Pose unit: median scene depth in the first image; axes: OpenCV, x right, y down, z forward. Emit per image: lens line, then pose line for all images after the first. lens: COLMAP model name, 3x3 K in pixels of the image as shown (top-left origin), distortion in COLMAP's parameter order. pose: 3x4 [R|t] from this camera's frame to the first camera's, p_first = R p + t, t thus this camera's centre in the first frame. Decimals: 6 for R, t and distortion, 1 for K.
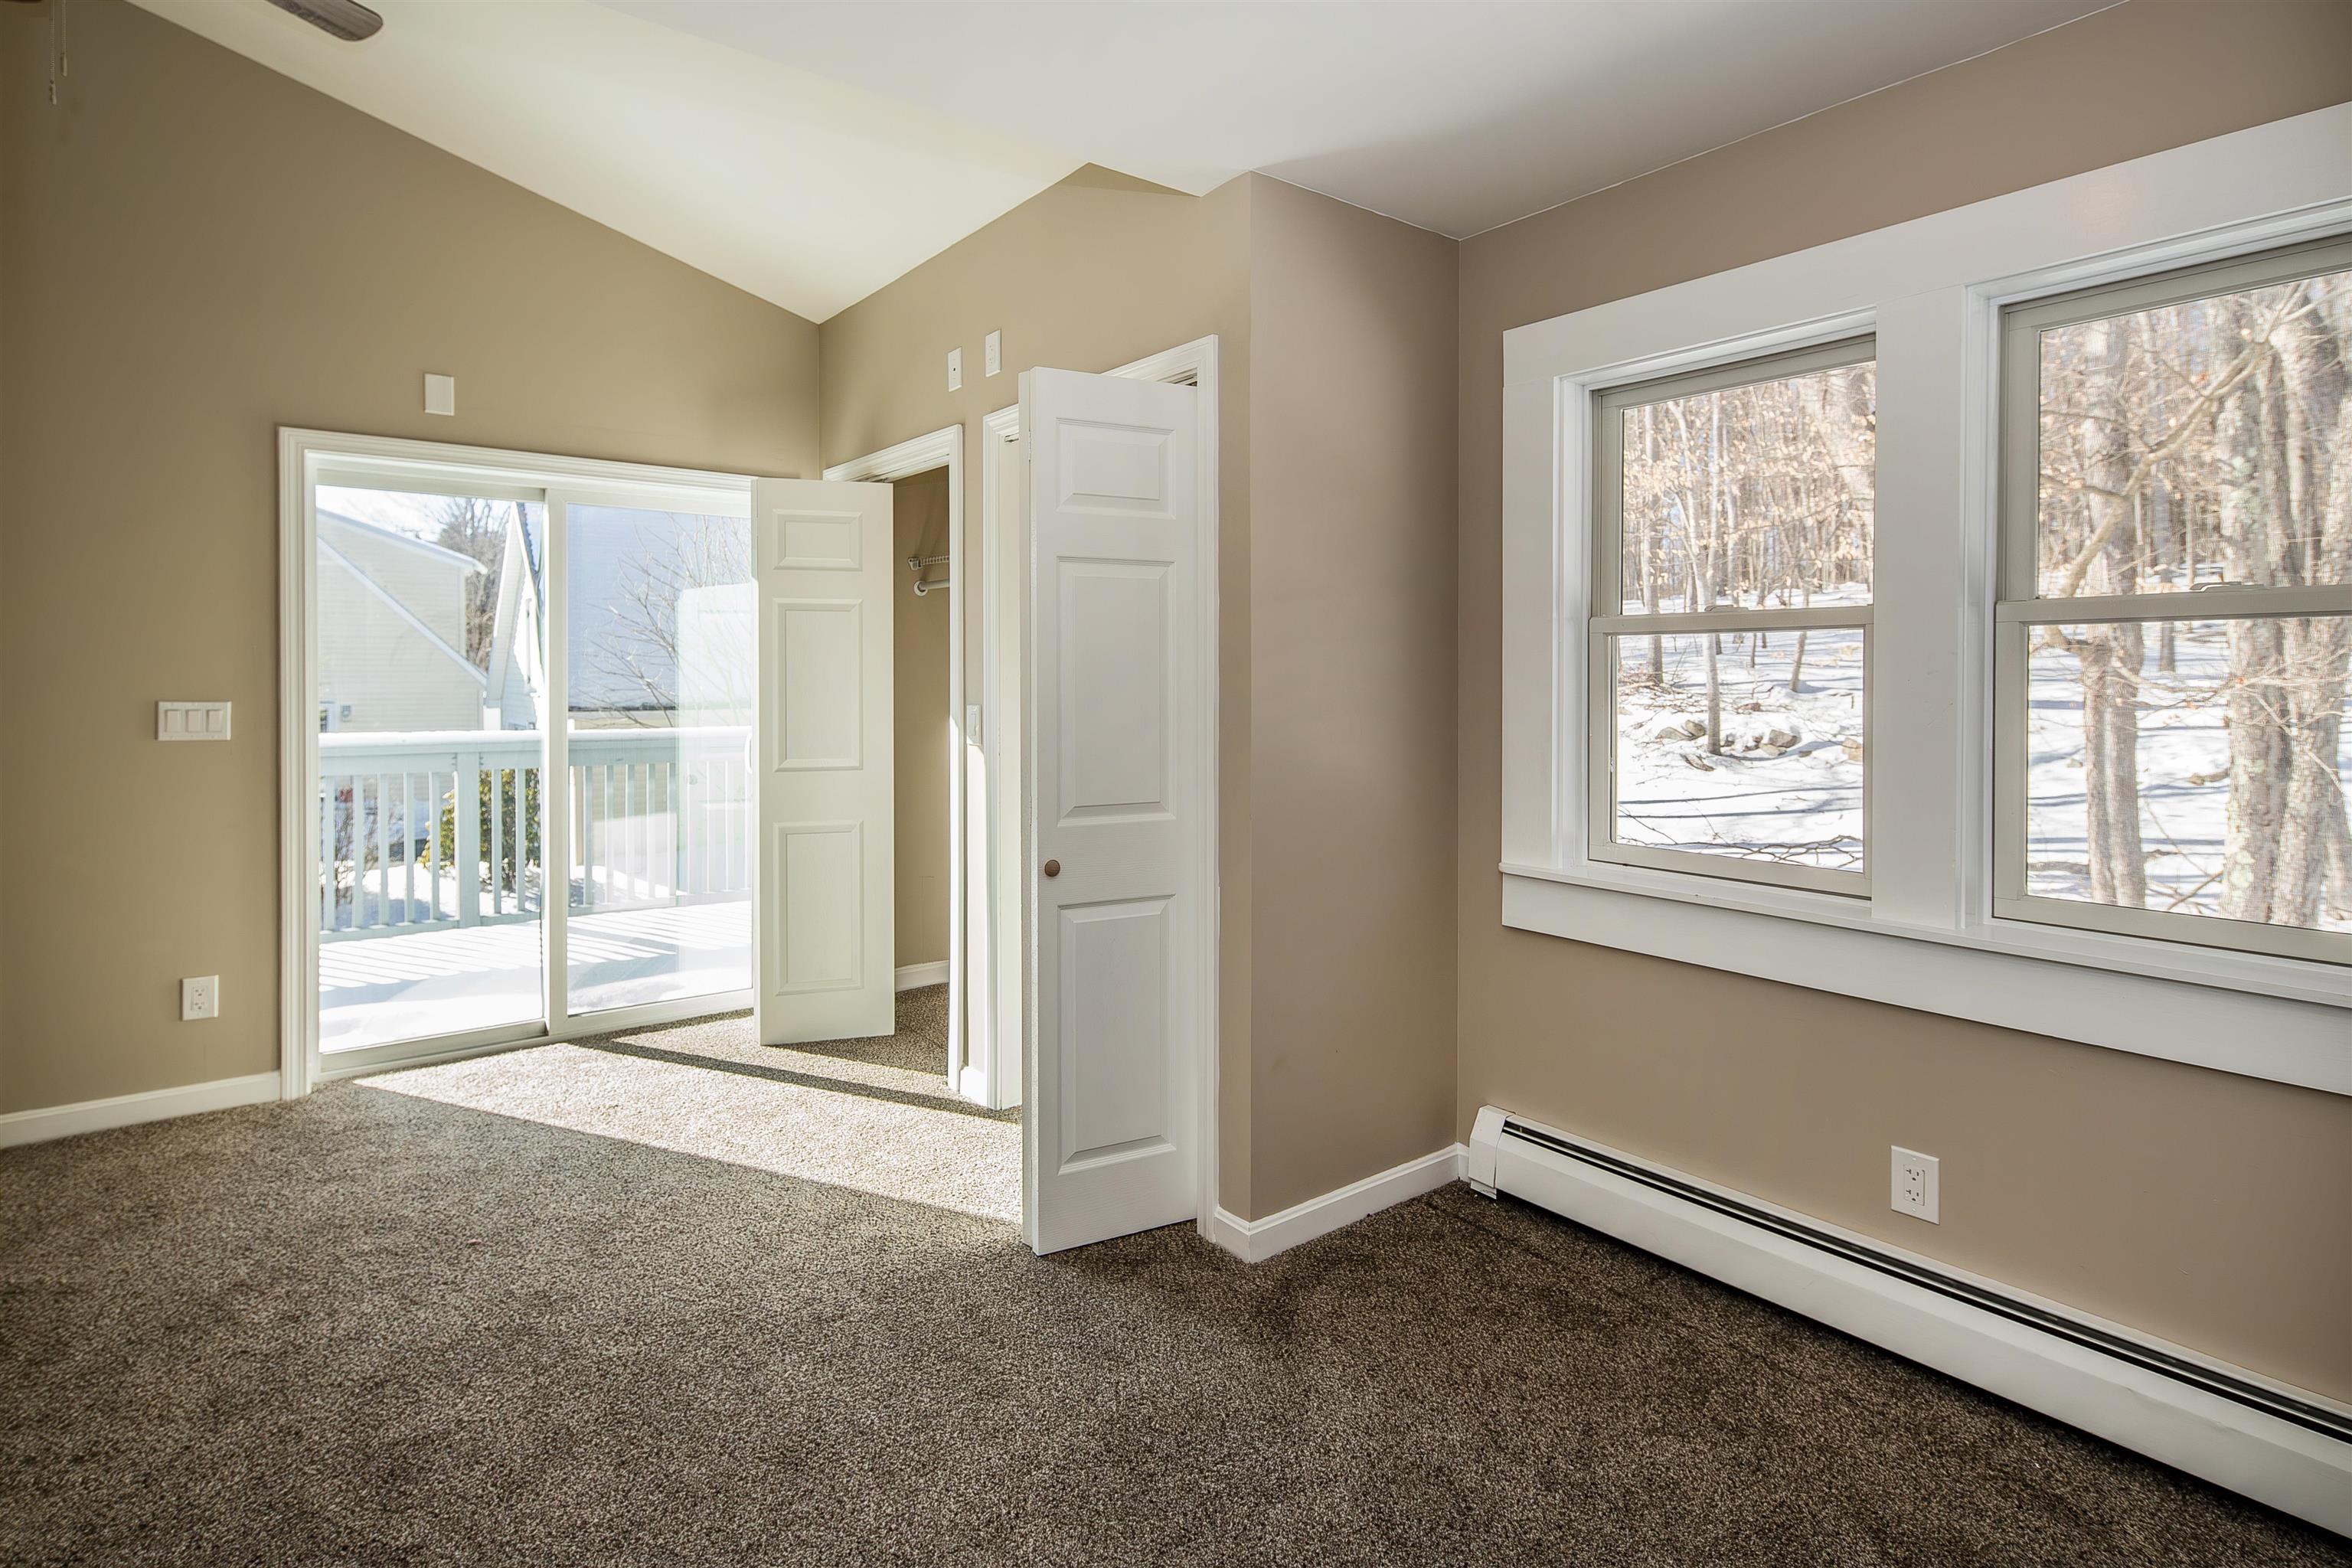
lens RADIAL K [[1179.4, 0, 1109.4], [0, 1179.4, 694.8], [0, 0, 1]] dist [0.003184, 0.003129]
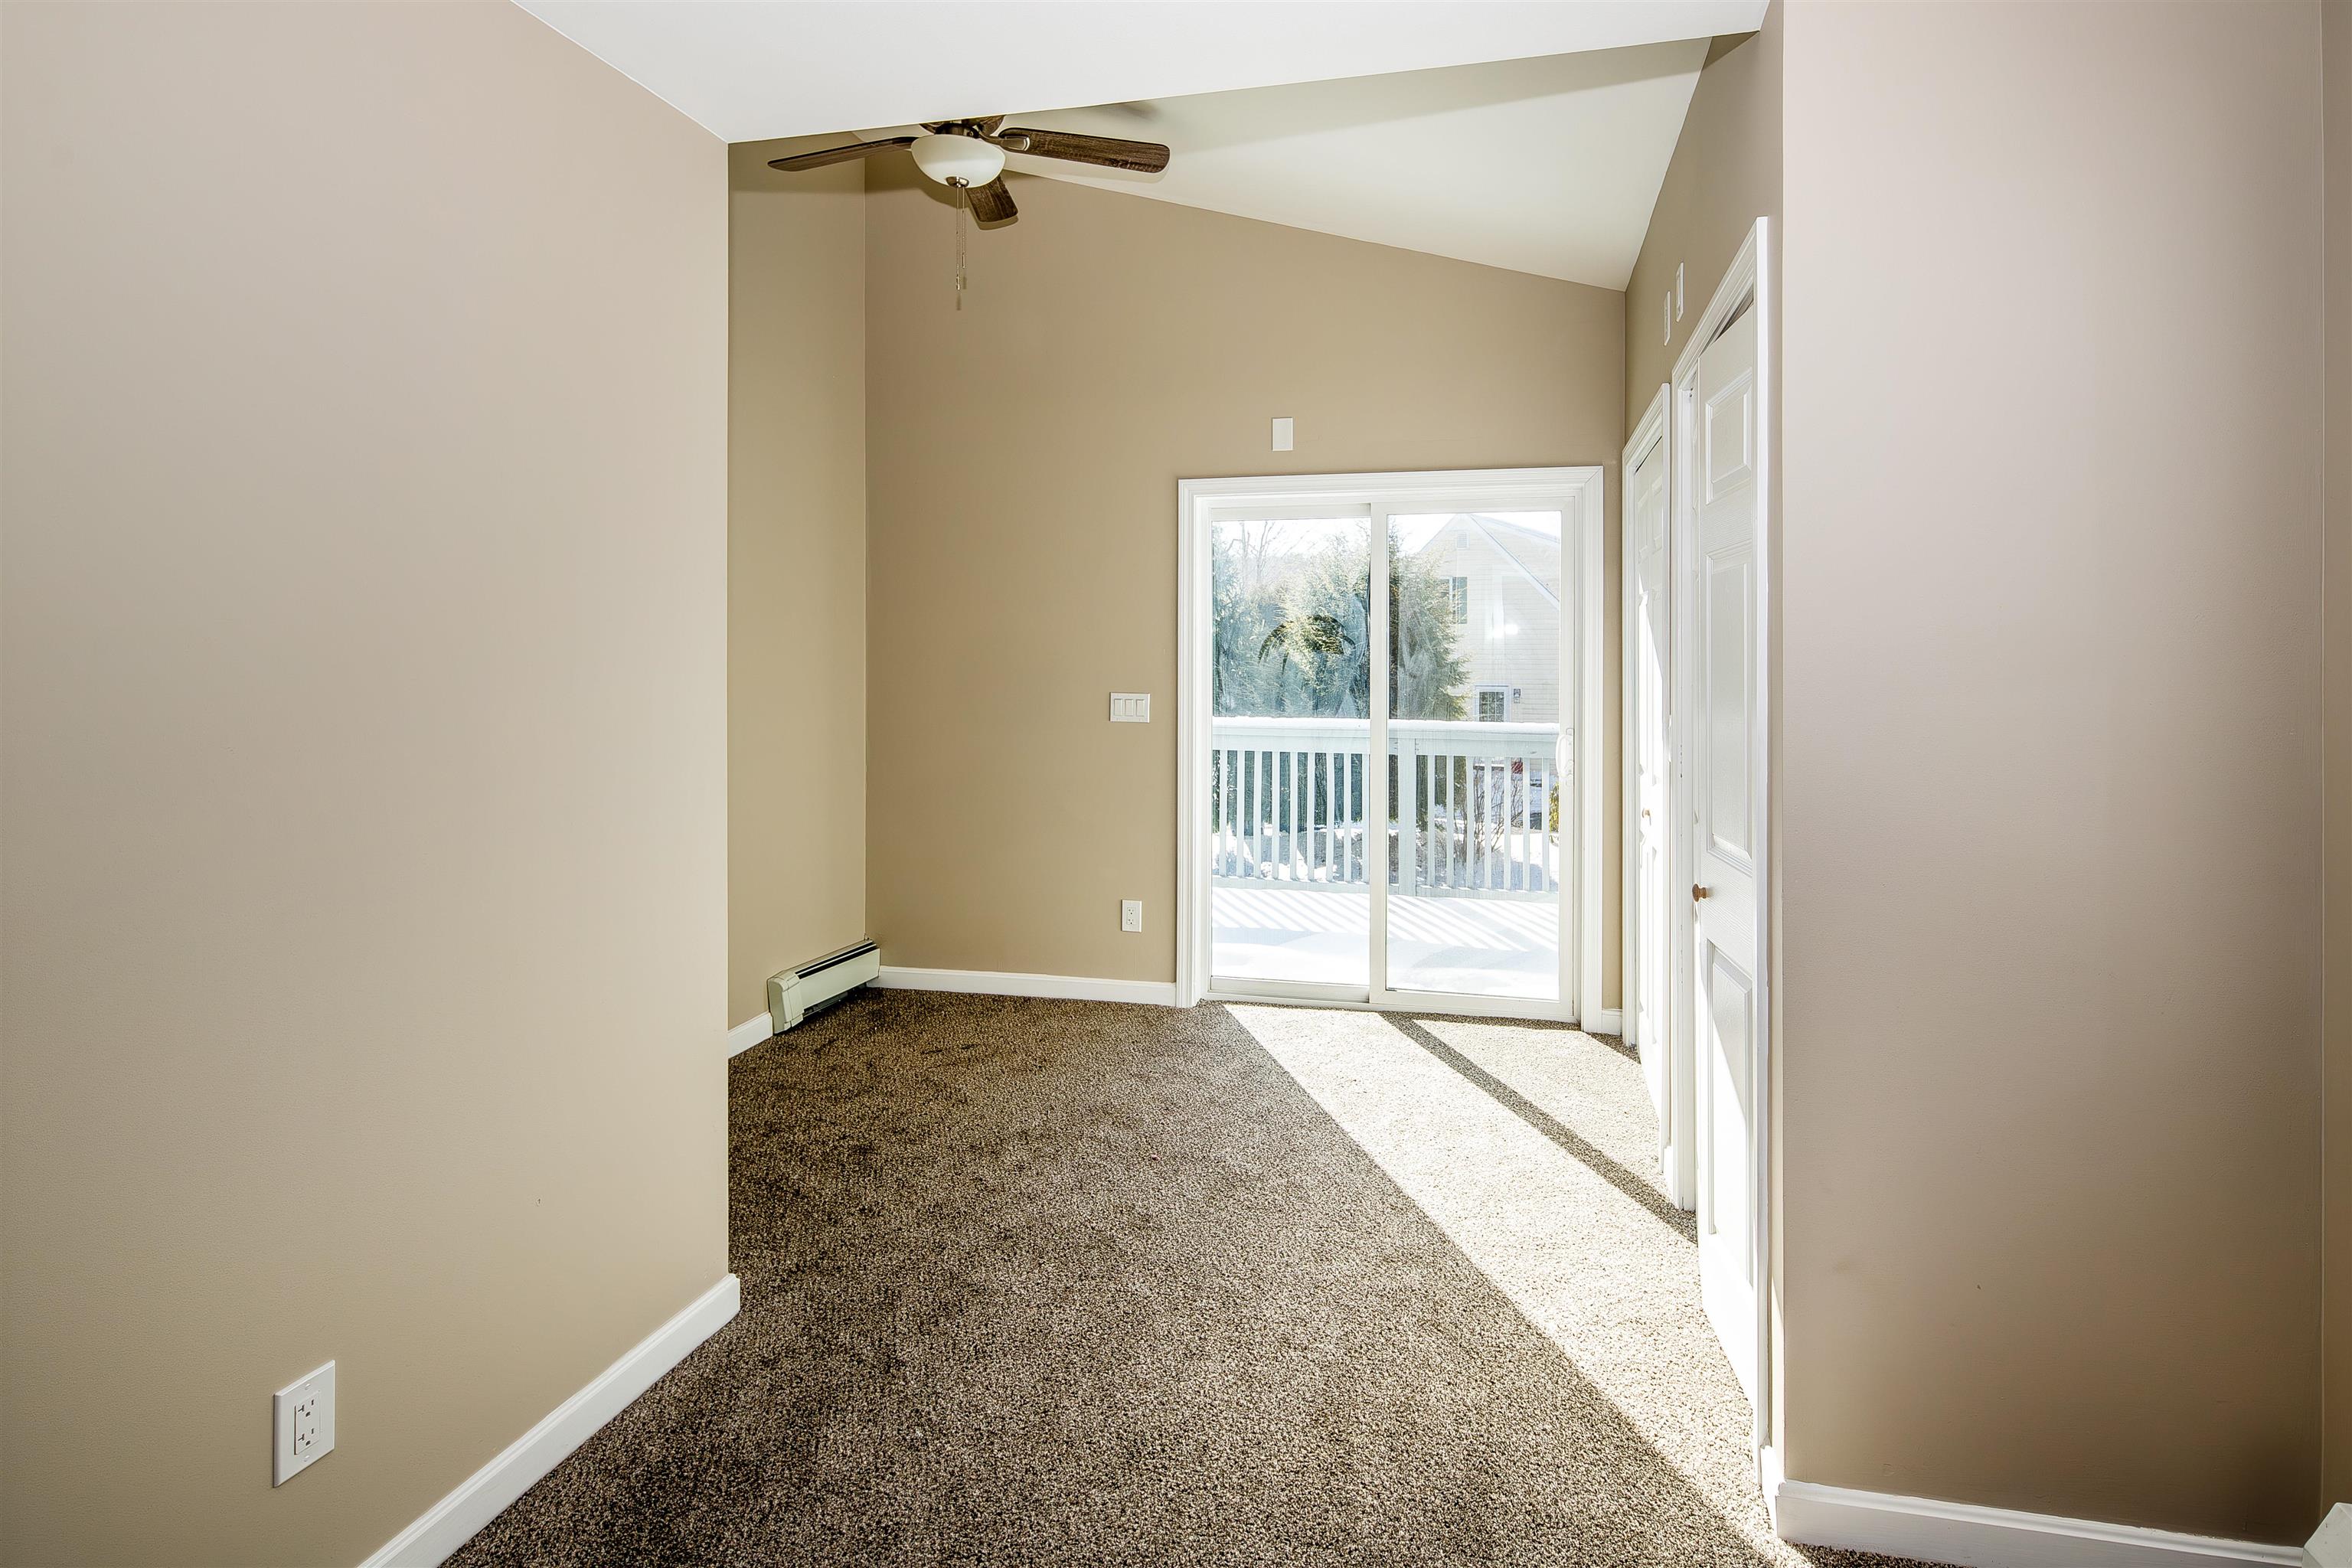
lens RADIAL K [[1179.4, 0, 1206.9], [0, 1179.4, 663.3], [0, 0, 1]] dist [0.003184, 0.003129]
pose [[0.655636, -0.000540, -0.755077, 0.291930], [-0.010081, 0.999904, -0.009469, -0.016086], [0.755010, 0.013820, 0.655568, 0.192751]]
